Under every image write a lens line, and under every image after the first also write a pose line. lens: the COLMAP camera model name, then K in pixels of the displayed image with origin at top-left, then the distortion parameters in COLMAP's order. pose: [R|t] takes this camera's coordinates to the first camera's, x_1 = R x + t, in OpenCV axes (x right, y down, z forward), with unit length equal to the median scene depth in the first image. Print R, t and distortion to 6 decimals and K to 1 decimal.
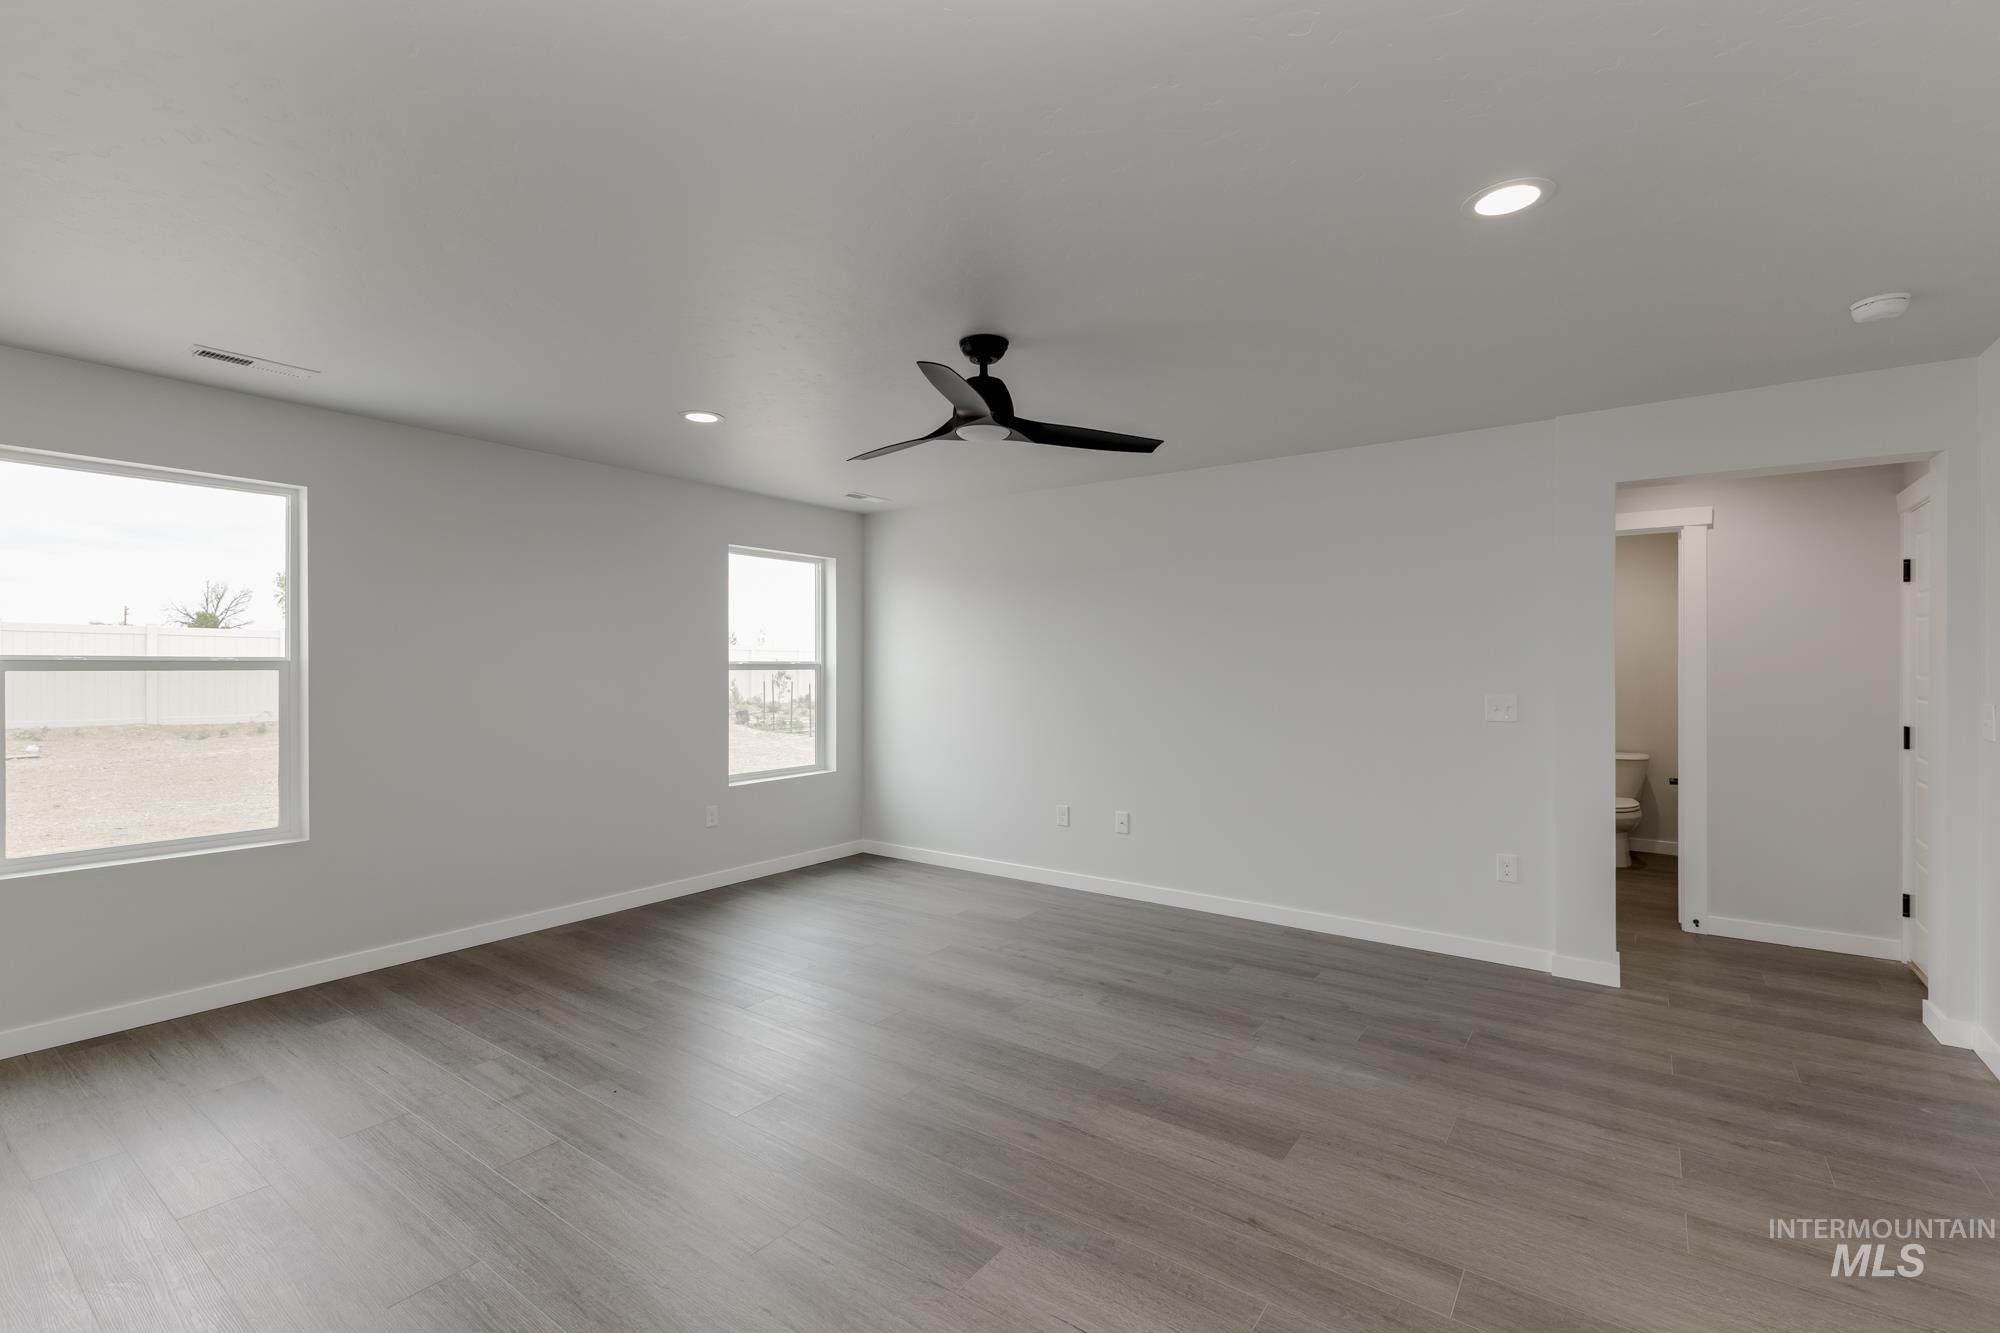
lens RADIAL K [[880.2, 0, 992.4], [0, 880.2, 668.0], [0, 0, 1]] dist [0.013453, -0.002435]
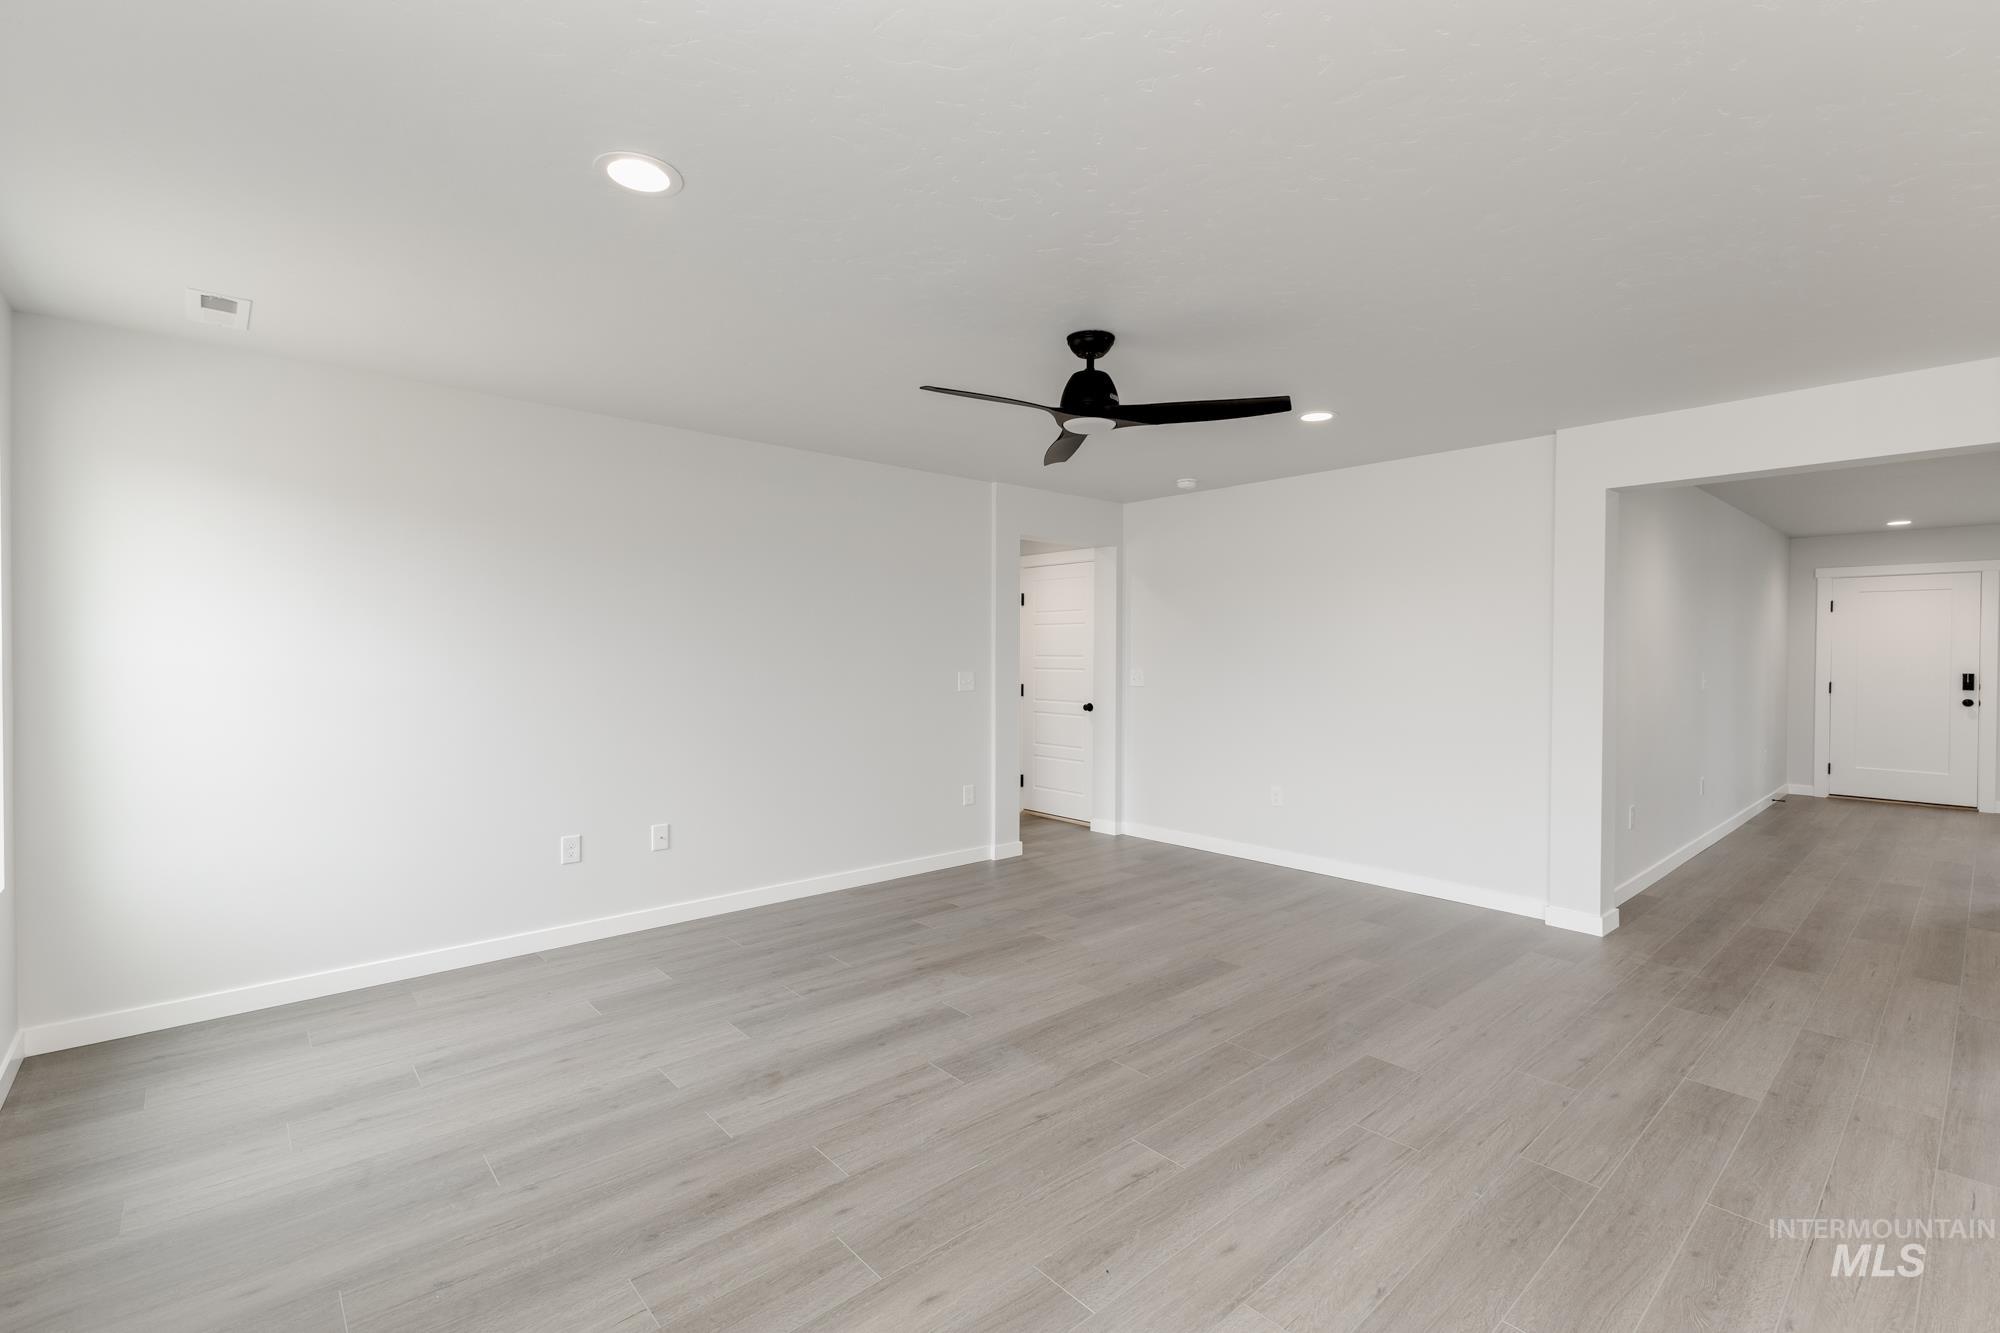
lens RADIAL K [[880.2, 0, 1010.9], [0, 880.2, 652.9], [0, 0, 1]] dist [0.013453, -0.002435]
pose [[0.205334, 0.001108, 0.978691, -0.819004], [-0.003347, 0.999994, -0.000430, 0.001592], [-0.978686, -0.003187, 0.205336, 0.688552]]
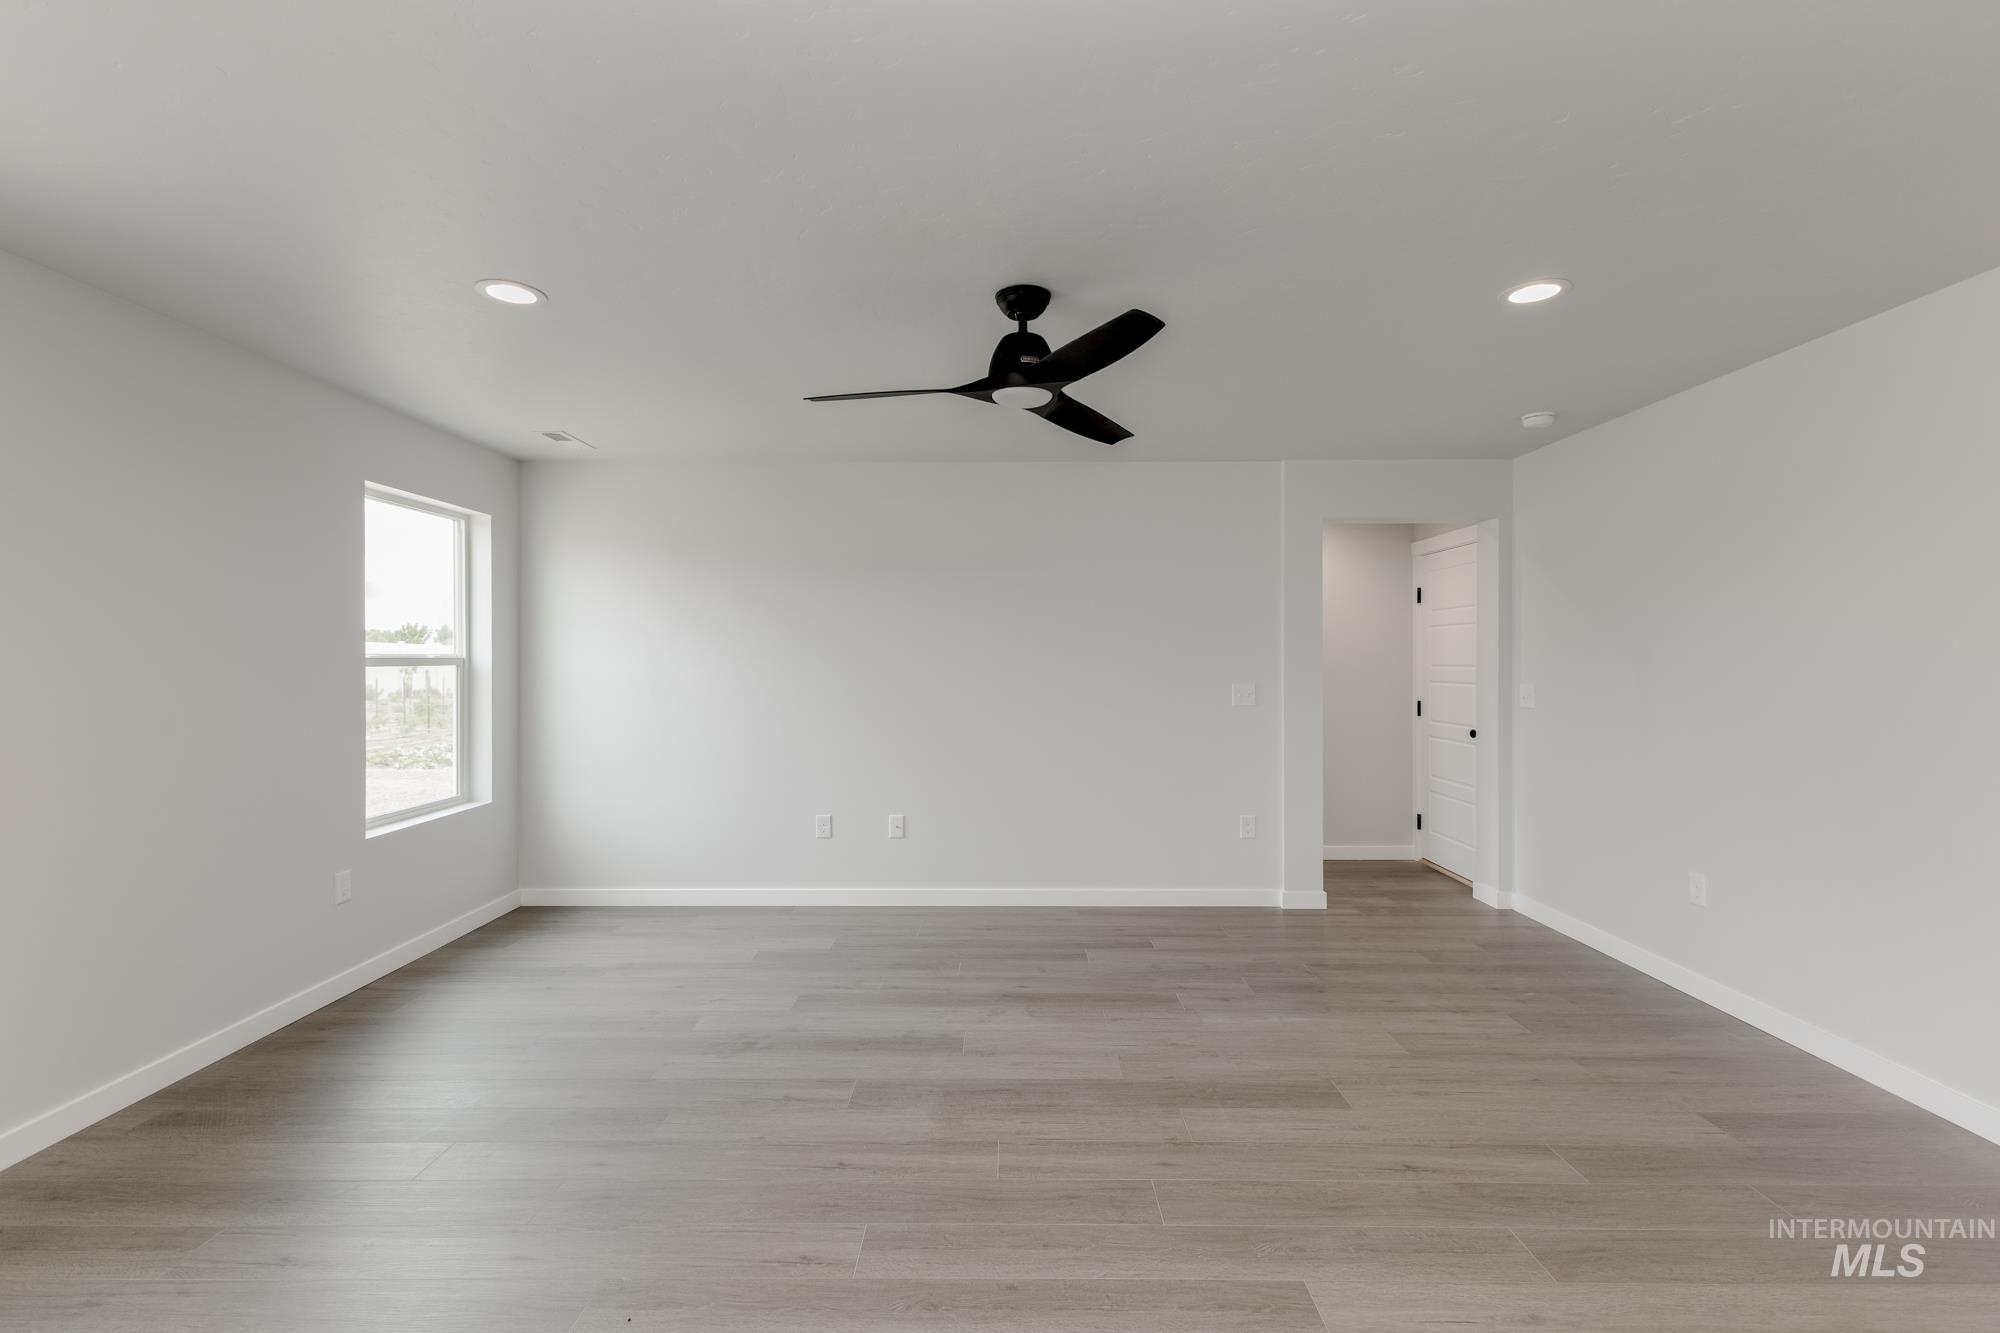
lens RADIAL K [[880.2, 0, 1000.8], [0, 880.2, 673.3], [0, 0, 1]] dist [0.013453, -0.002435]
pose [[0.809281, -0.009143, 0.587350, -0.430338], [0.000712, 0.999893, 0.014583, -0.003692], [-0.587421, -0.011384, 0.809202, 0.233797]]
